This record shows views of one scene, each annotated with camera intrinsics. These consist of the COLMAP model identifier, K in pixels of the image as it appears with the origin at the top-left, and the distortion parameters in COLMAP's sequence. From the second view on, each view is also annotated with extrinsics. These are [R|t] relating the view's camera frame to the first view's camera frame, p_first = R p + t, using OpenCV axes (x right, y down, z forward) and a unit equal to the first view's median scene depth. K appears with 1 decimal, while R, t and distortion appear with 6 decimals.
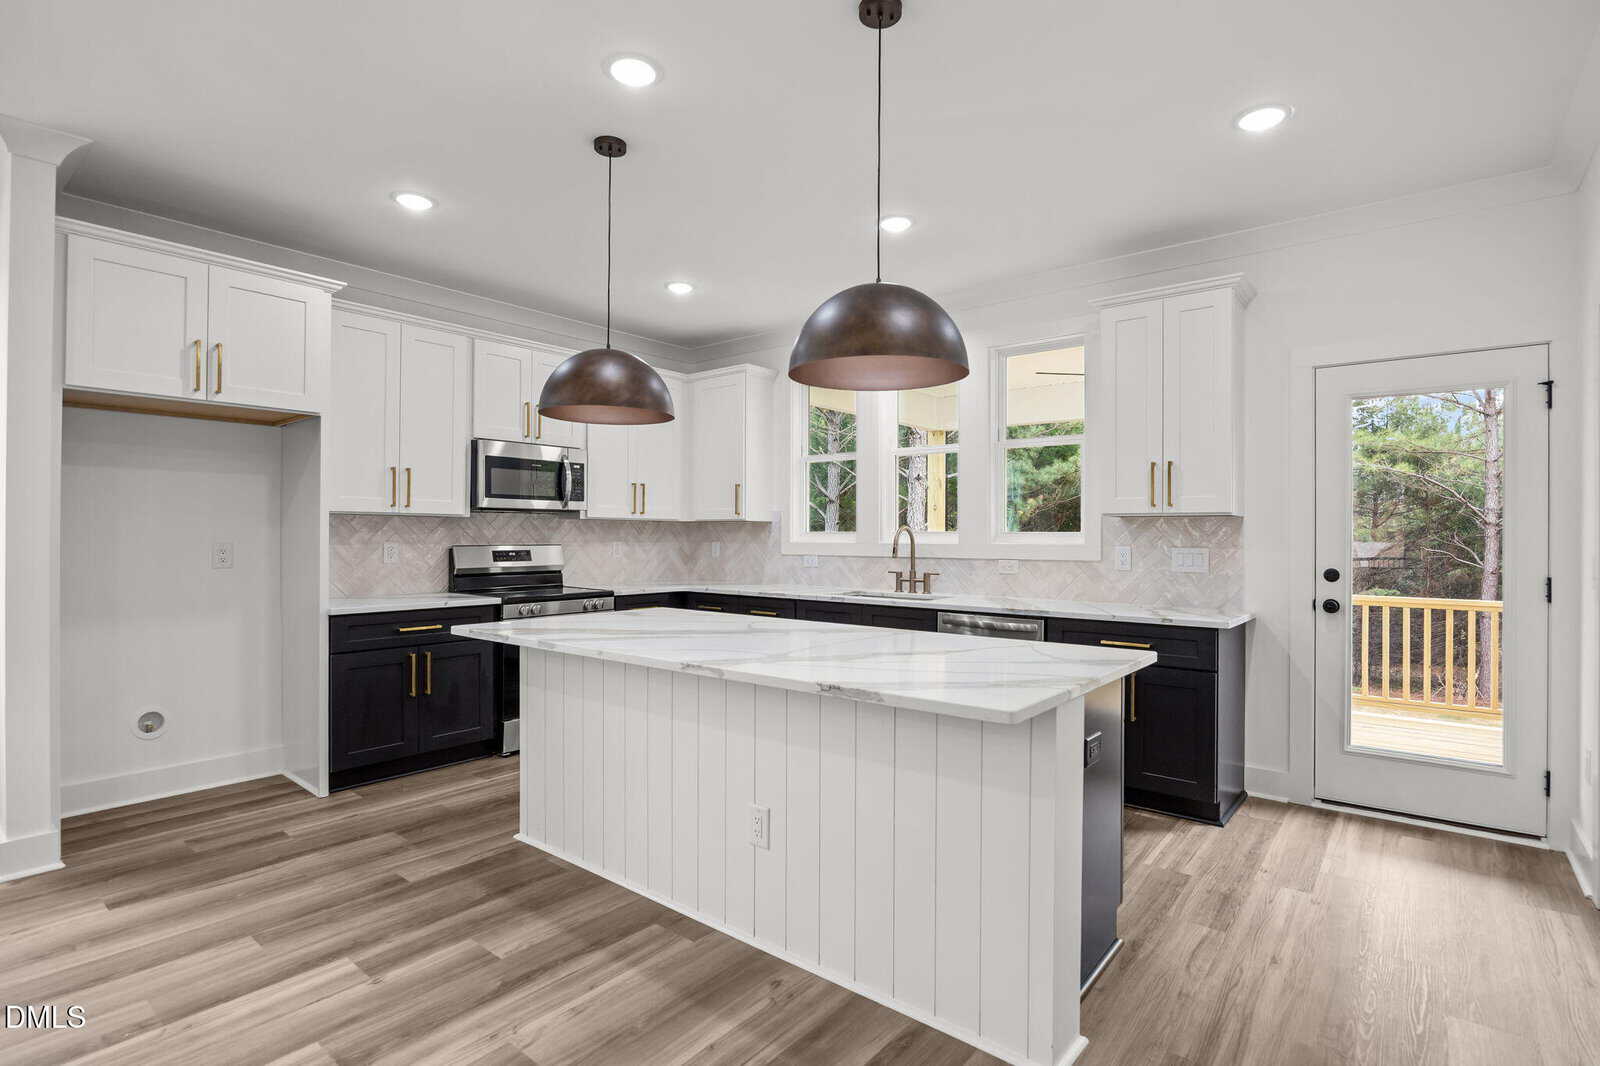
lens RADIAL K [[778.9, 0, 800.0], [0, 778.9, 533.0], [0, 0, 1]] dist [-0.012194, 0.000545]
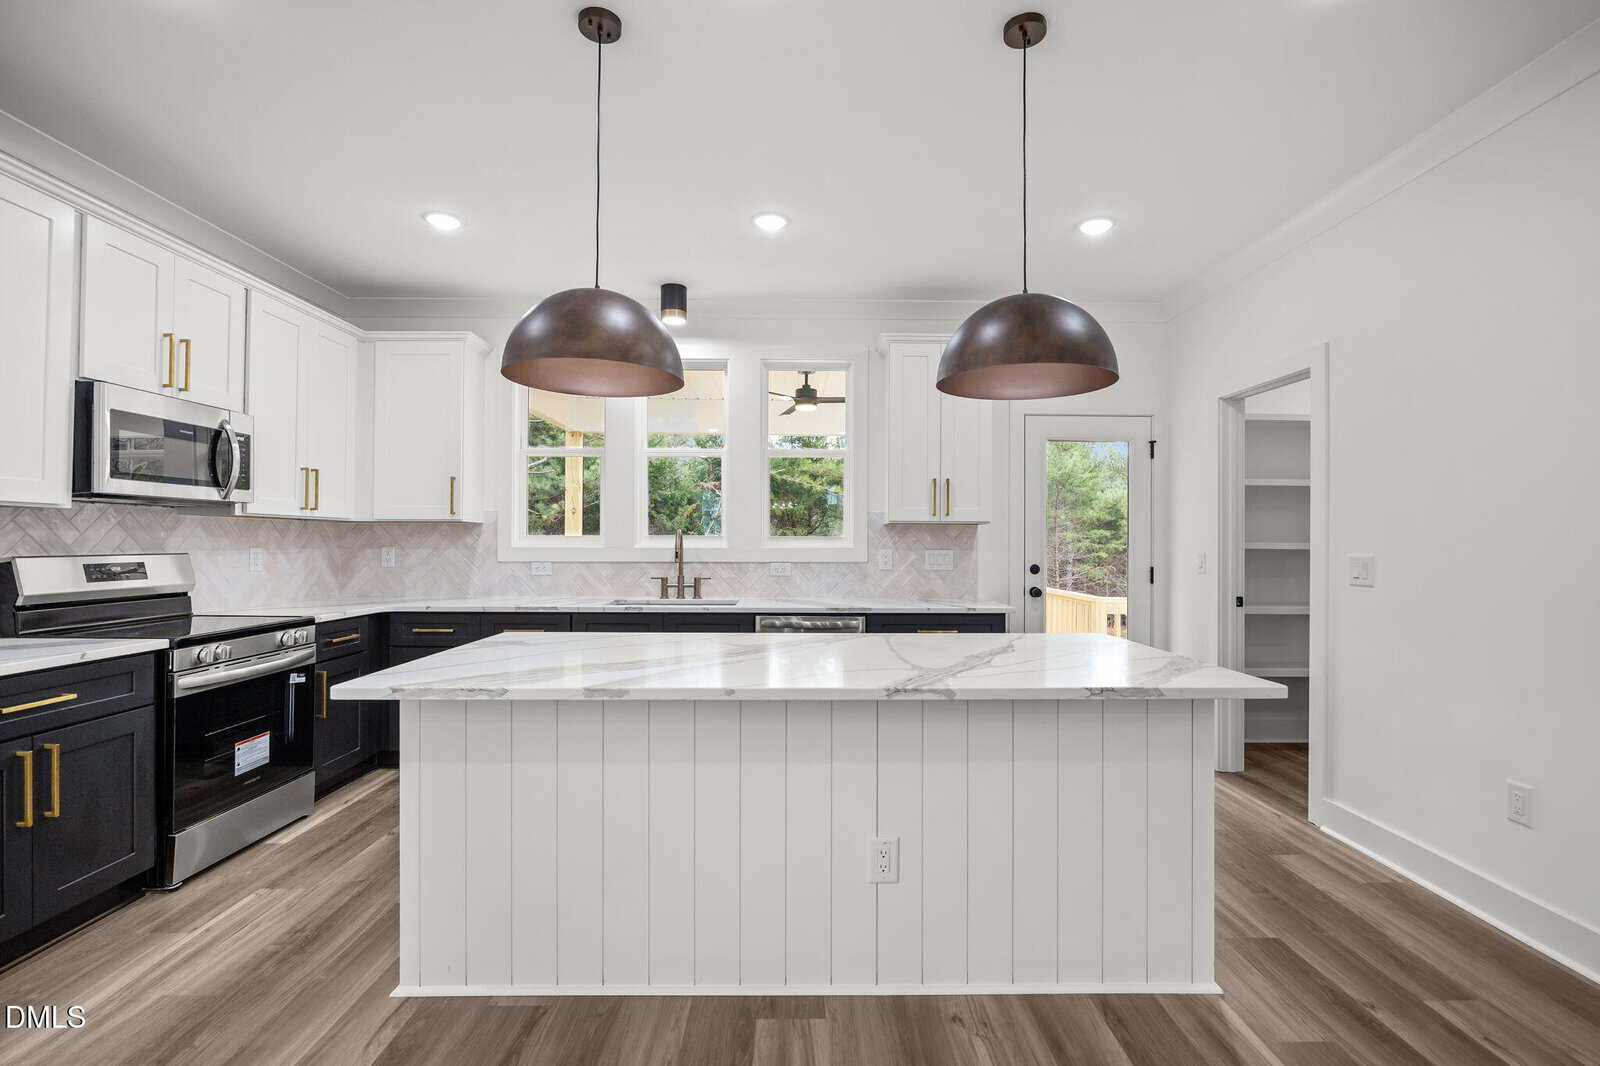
lens RADIAL K [[736.5, 0, 801.7], [0, 736.5, 536.0], [0, 0, 1]] dist [-0.010165, 0.000018]
pose [[0.769650, 0.003836, 0.638454, -0.353540], [-0.002552, 0.999992, -0.002931, 0.000910], [-0.638461, 0.000626, 0.769654, 0.210512]]
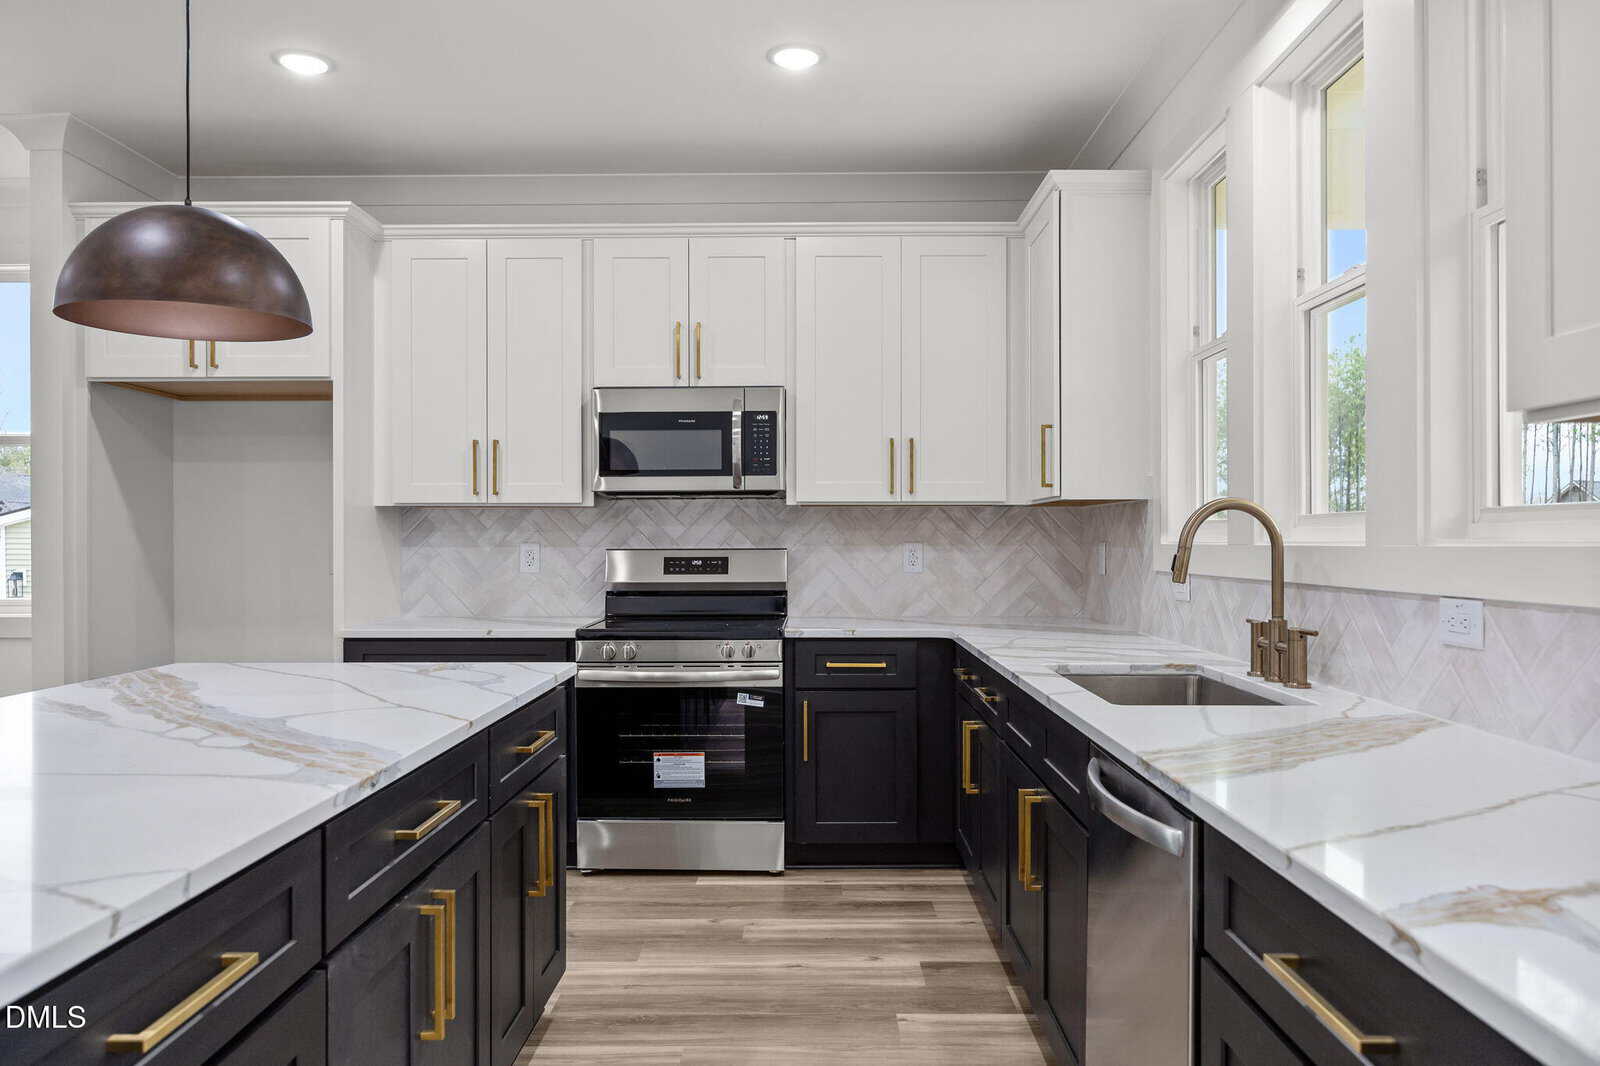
lens RADIAL K [[1124.9, 0, 795.1], [0, 1124.9, 545.7], [0, 0, 1]] dist [-0.001856, 0.000766]
pose [[0.622769, -0.000492, -0.782405, 0.449222], [0.007309, 0.999960, 0.005188, 0.009892], [0.782371, -0.008949, 0.622748, 0.537263]]
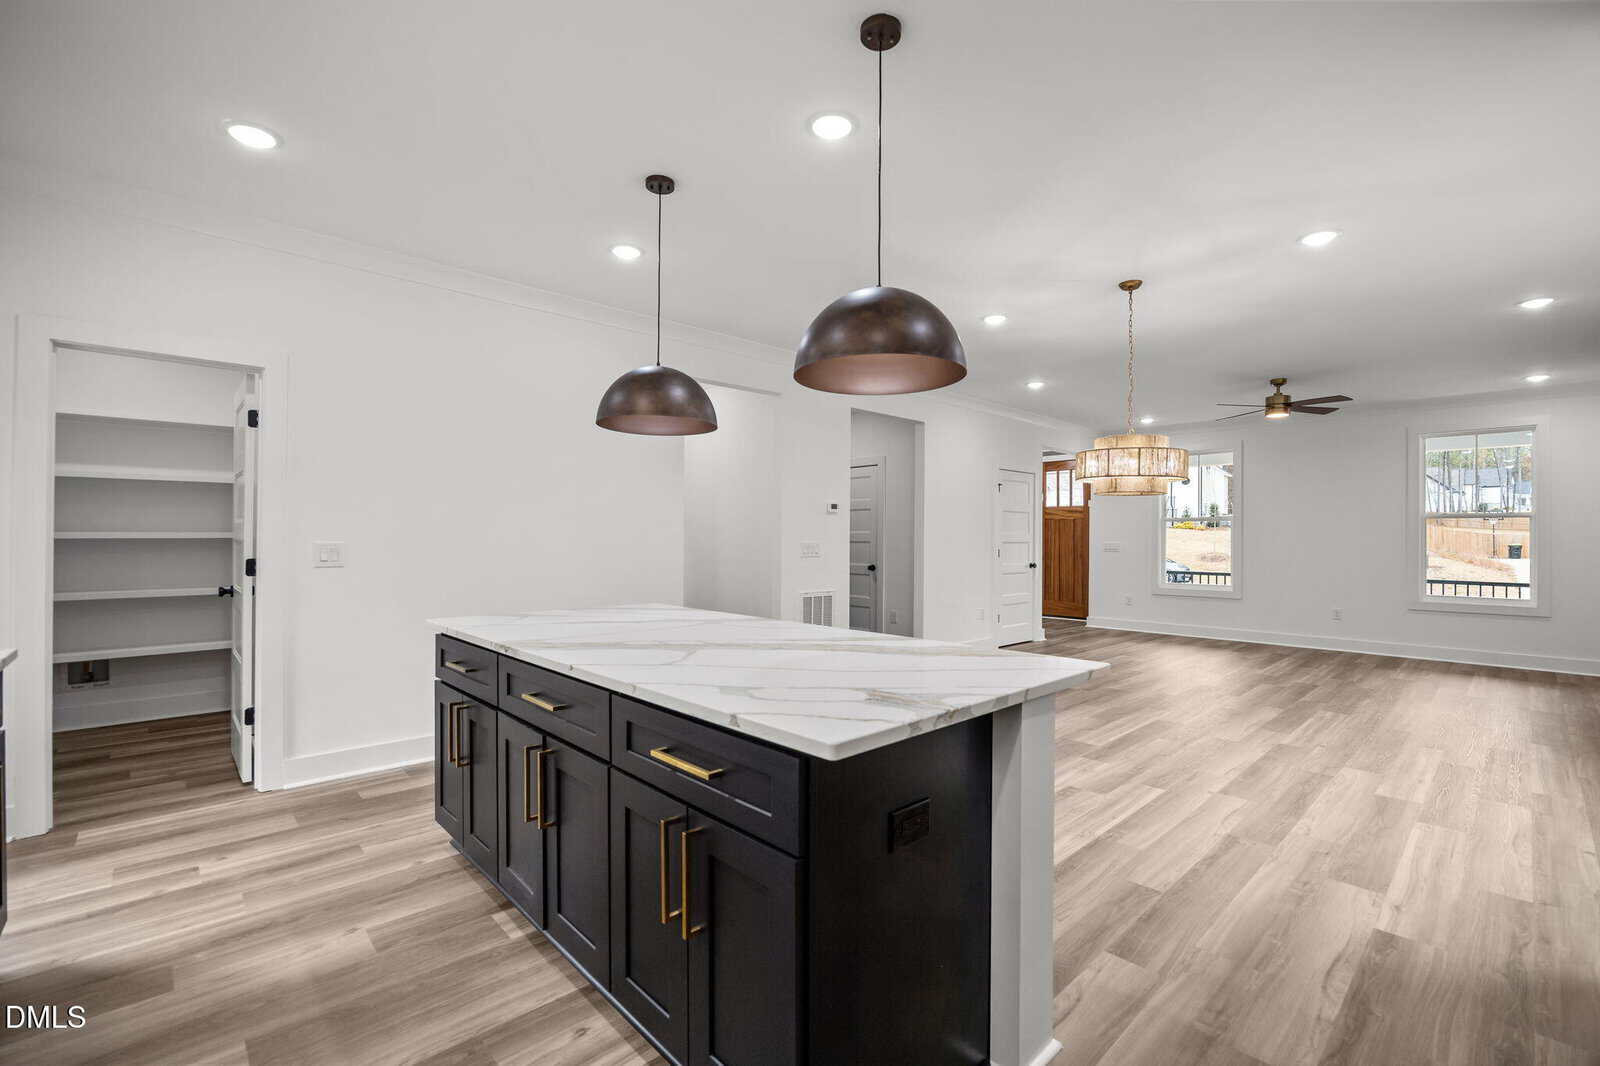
lens RADIAL K [[690.1, 0, 810.9], [0, 690.1, 535.6], [0, 0, 1]] dist [-0.014361, -0.000075]
pose [[-0.992474, -0.008635, 0.122150, -0.168966], [-0.009469, 0.999936, -0.006248, 0.006437], [-0.122089, -0.007357, -0.992492, 1.093913]]
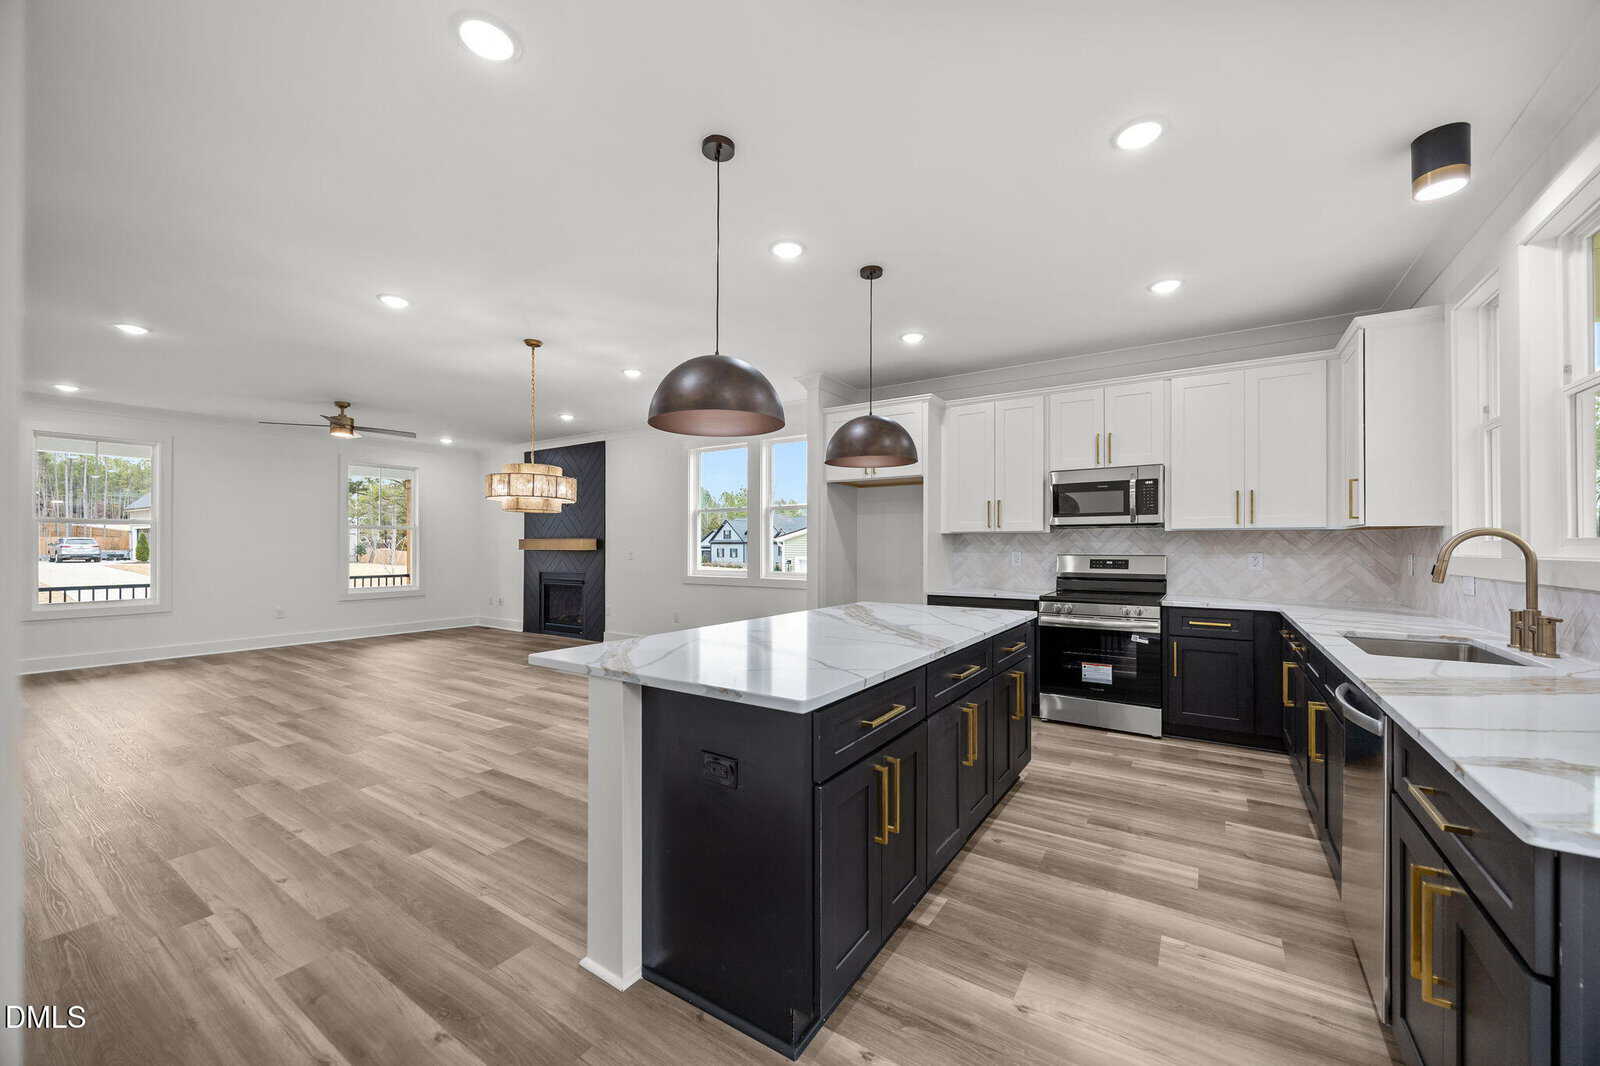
lens RADIAL K [[607.6, 0, 810.6], [0, 607.6, 542.4], [0, 0, 1]] dist [0.000102, 0.000016]
pose [[0.106824, -0.009593, -0.994232, 0.549672], [0.002816, 0.999952, -0.009346, 0.004337], [0.994274, -0.001801, 0.106846, 0.499225]]
